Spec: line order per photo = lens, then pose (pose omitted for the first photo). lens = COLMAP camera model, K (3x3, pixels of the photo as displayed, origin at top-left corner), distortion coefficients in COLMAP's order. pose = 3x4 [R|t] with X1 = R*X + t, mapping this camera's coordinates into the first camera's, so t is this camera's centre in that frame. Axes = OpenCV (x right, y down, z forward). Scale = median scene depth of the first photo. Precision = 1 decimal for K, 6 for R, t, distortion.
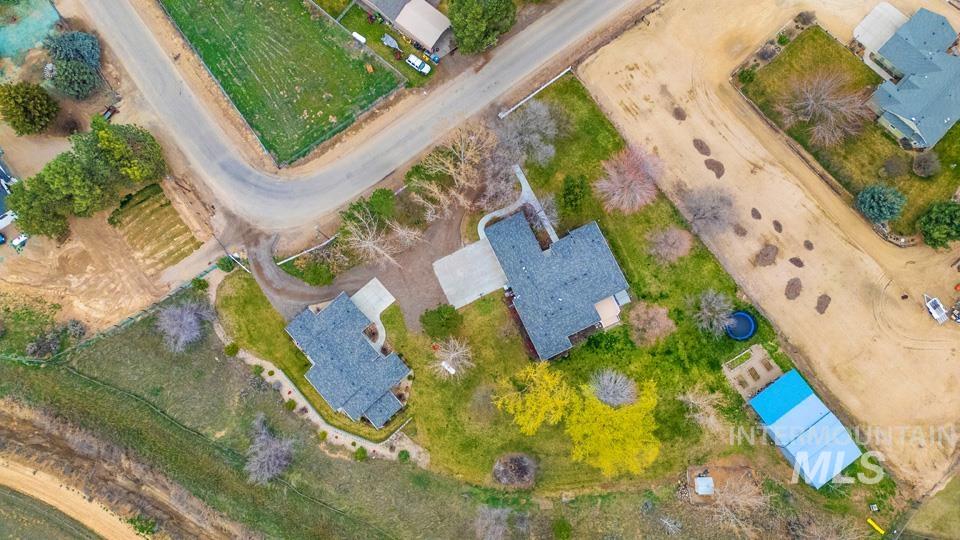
lens RADIAL K [[671.1, 0, 480.0], [0, 671.1, 270.0], [0, 0, 1]] dist [0.082057, -0.072757]
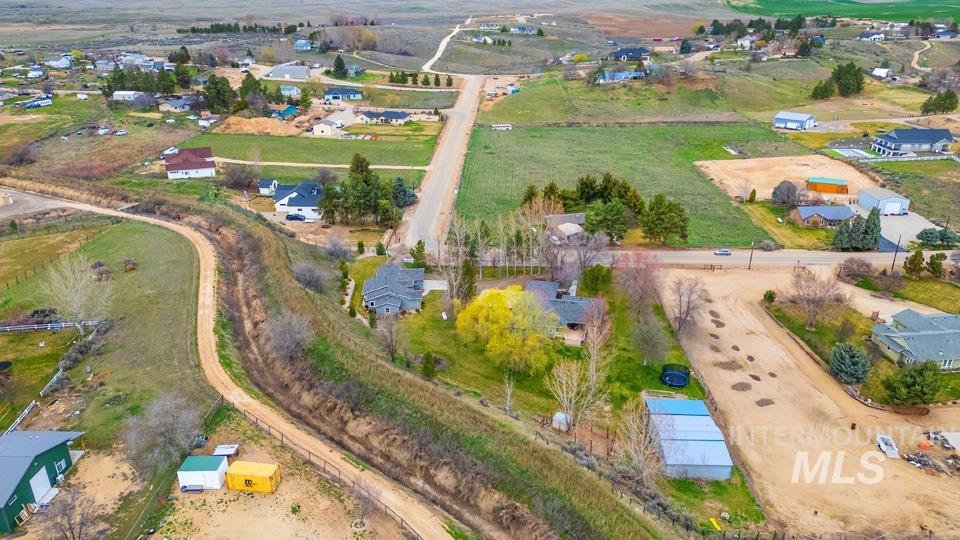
lens RADIAL K [[671.1, 0, 480.0], [0, 671.1, 270.0], [0, 0, 1]] dist [0.082057, -0.072757]
pose [[0.786668, 0.245522, -0.566456, 0.687089], [-0.611240, 0.438774, -0.658682, 0.878572], [0.086825, 0.864405, 0.495242, 0.288491]]
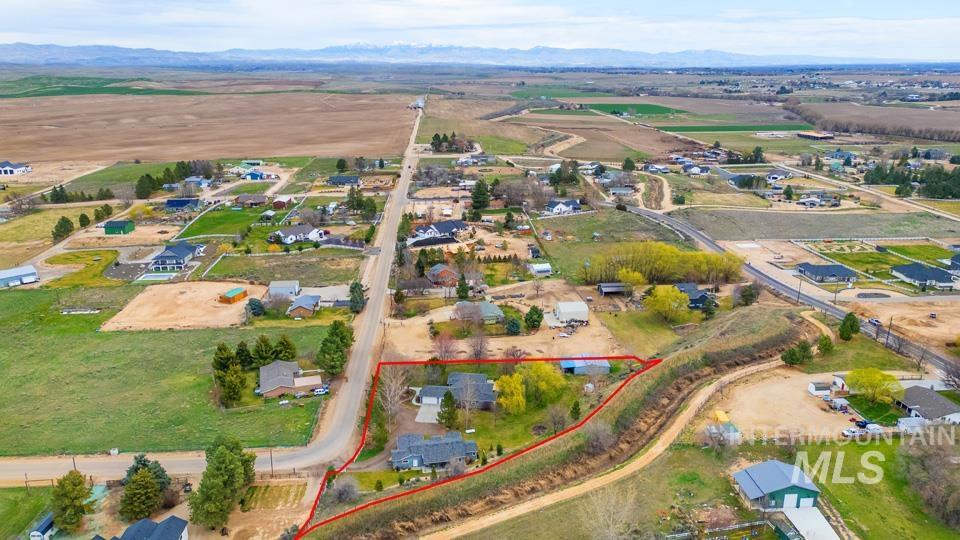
lens RADIAL K [[671.1, 0, 480.0], [0, 671.1, 270.0], [0, 0, 1]] dist [0.082057, -0.072757]
pose [[0.541867, -0.236349, 0.806548, -1.278942], [0.830816, 0.295623, -0.471542, 0.826376], [-0.126985, 0.925606, 0.356550, 0.005799]]
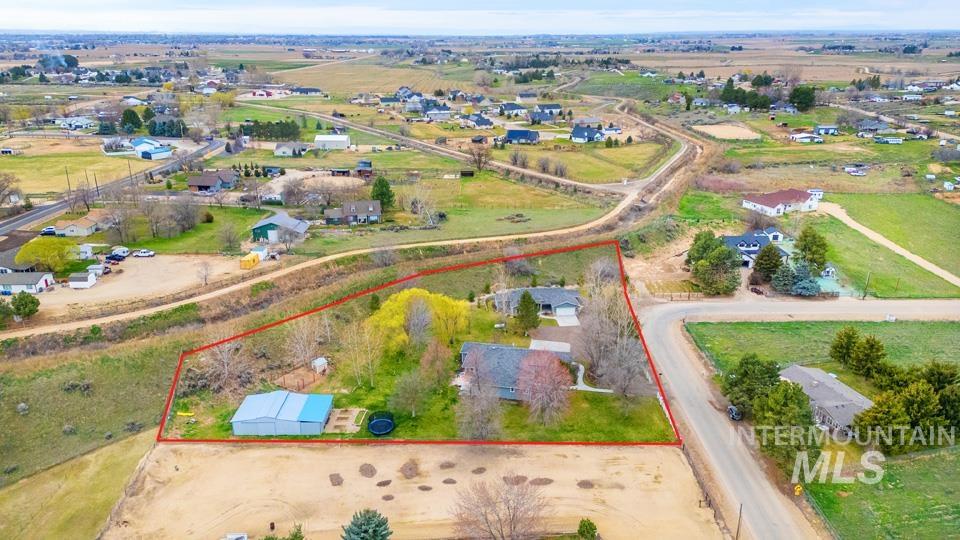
lens RADIAL K [[671.1, 0, 480.0], [0, 671.1, 270.0], [0, 0, 1]] dist [0.082057, -0.072757]
pose [[-0.589851, 0.278939, -0.757805, 1.016825], [-0.797454, -0.053559, 0.600998, -0.667545], [0.127054, 0.958814, 0.254033, 0.491330]]
